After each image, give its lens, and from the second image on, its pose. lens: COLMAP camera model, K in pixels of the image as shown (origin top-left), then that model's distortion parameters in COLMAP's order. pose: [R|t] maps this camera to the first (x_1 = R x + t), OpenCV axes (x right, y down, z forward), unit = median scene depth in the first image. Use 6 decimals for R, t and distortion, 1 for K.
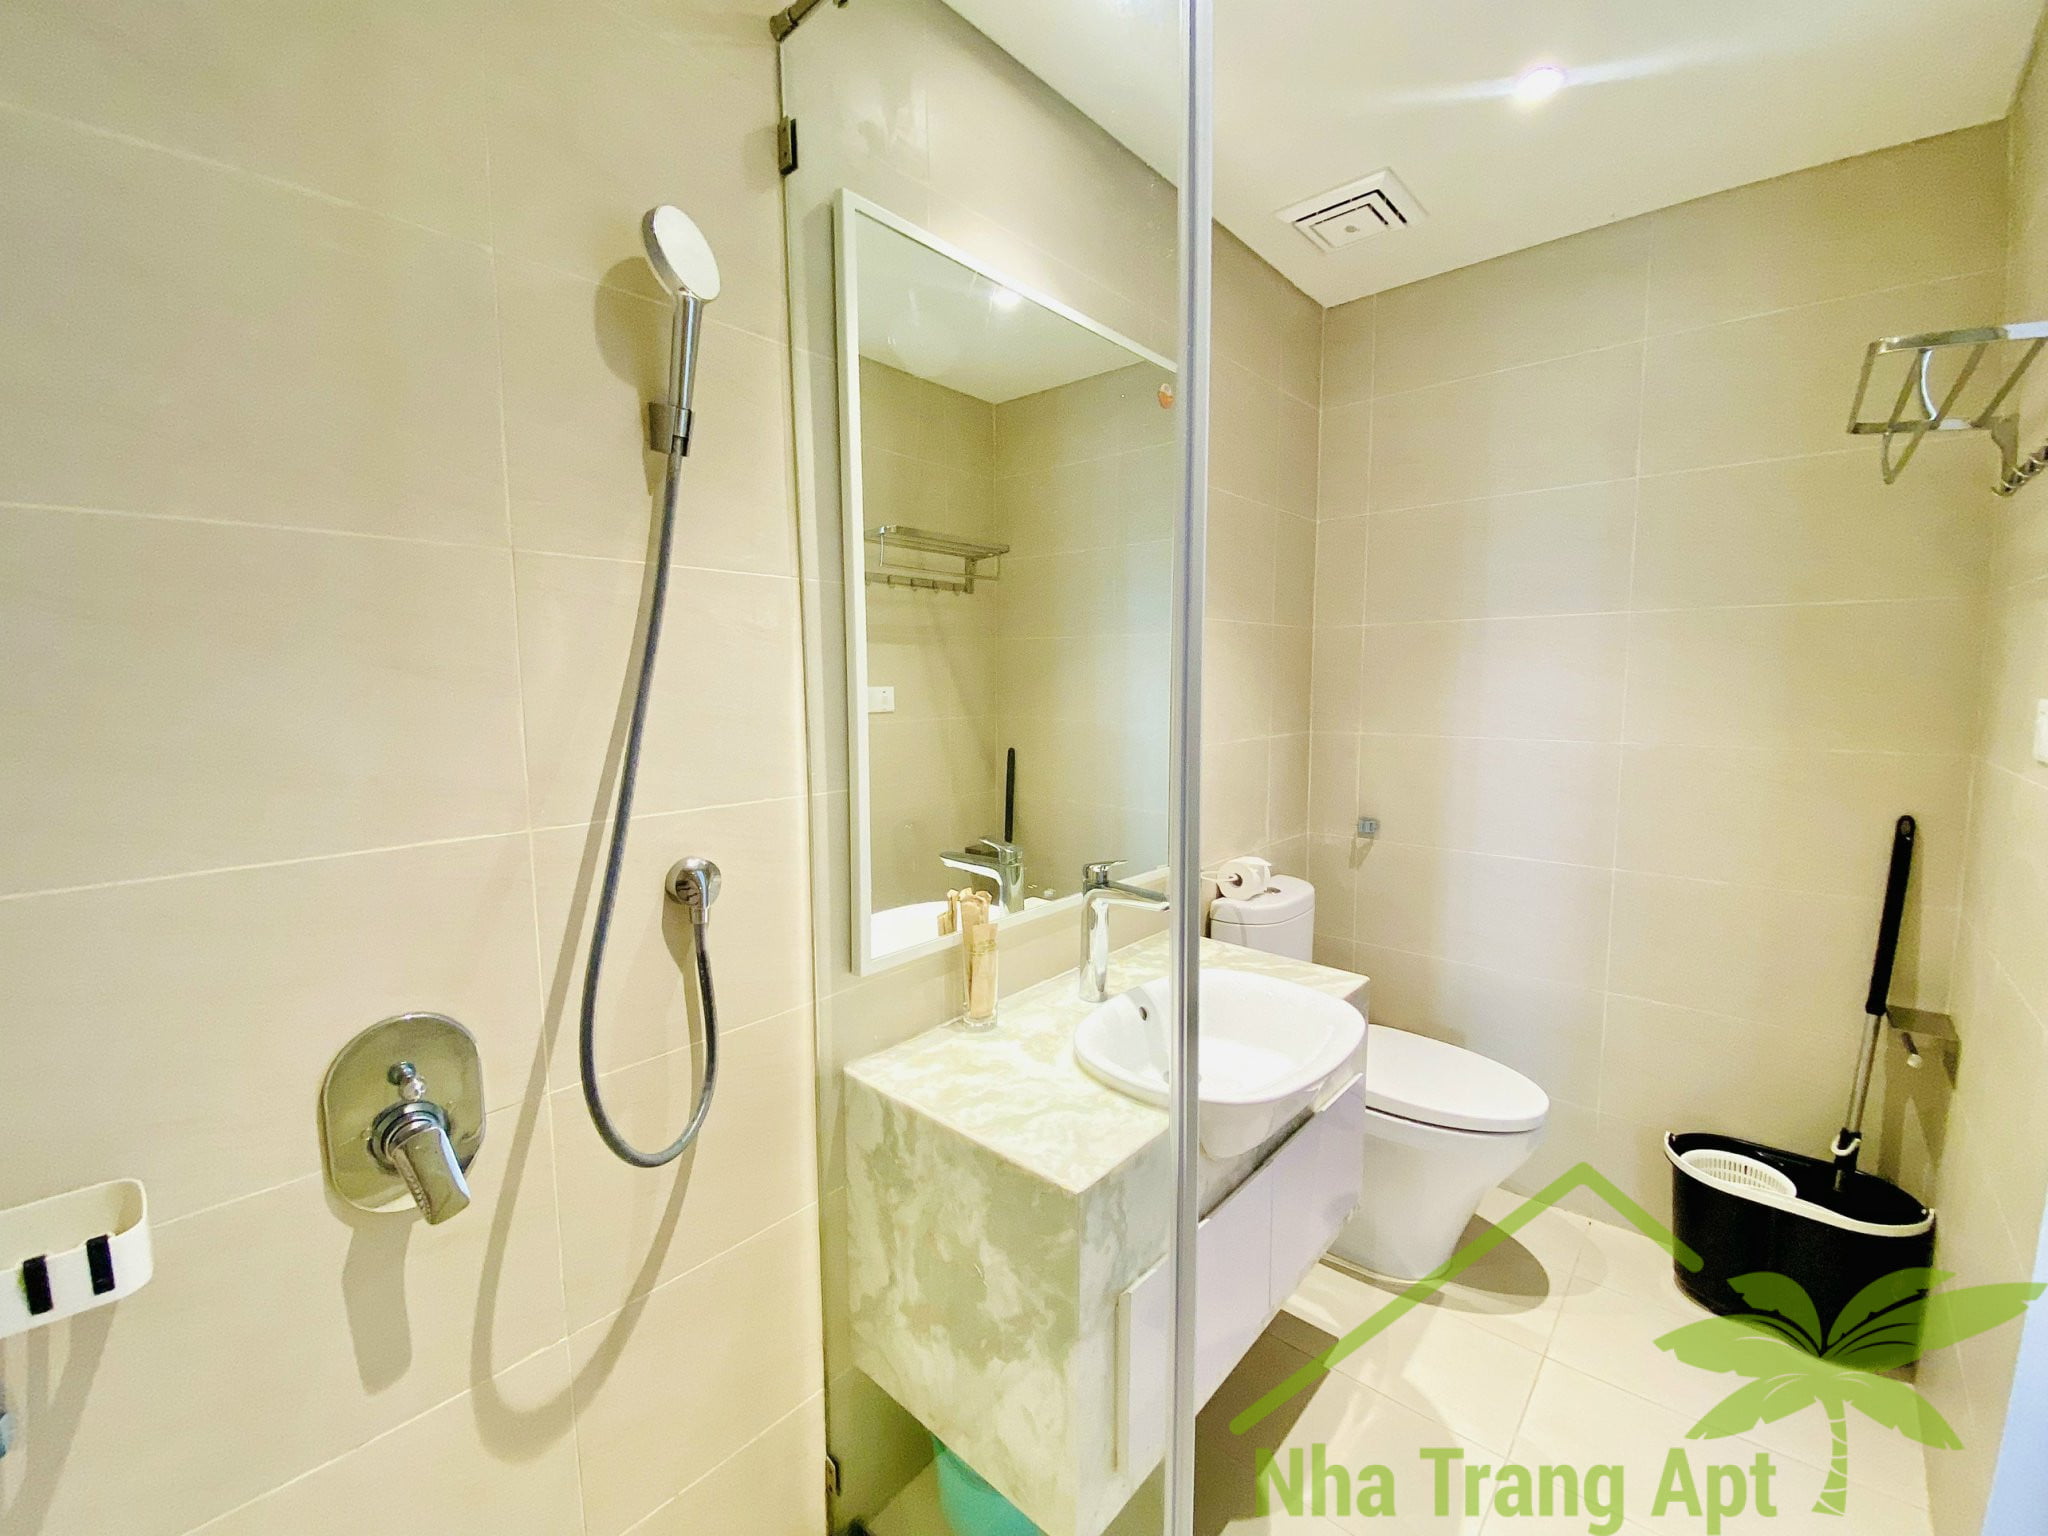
lens RADIAL K [[836.8, 0, 1023.3], [0, 836.8, 768.6], [0, 0, 1]] dist [0.000415, 0.000040]
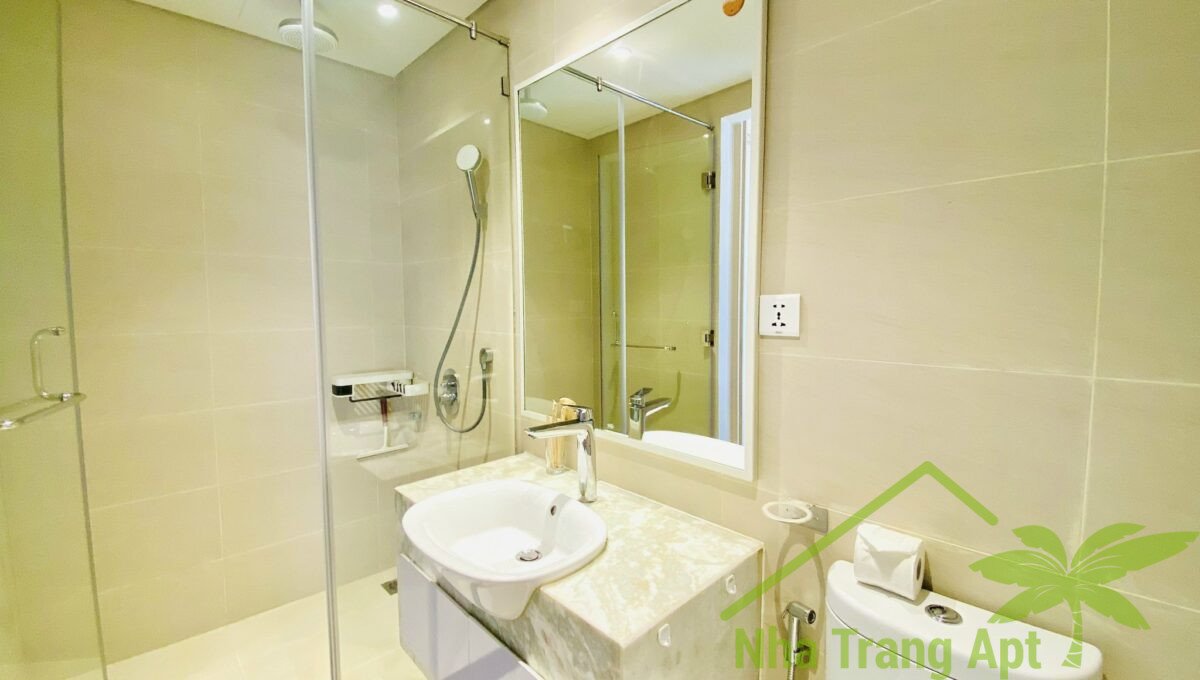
lens RADIAL K [[489.4, 0, 601.1], [0, 489.4, 335.1], [0, 0, 1]] dist [0.000279, 0.000050]
pose [[-0.065867, 0.078025, -0.994773, 0.926646], [-0.109037, 0.990405, 0.084902, -0.088933], [0.991853, 0.114059, -0.056727, 1.051708]]
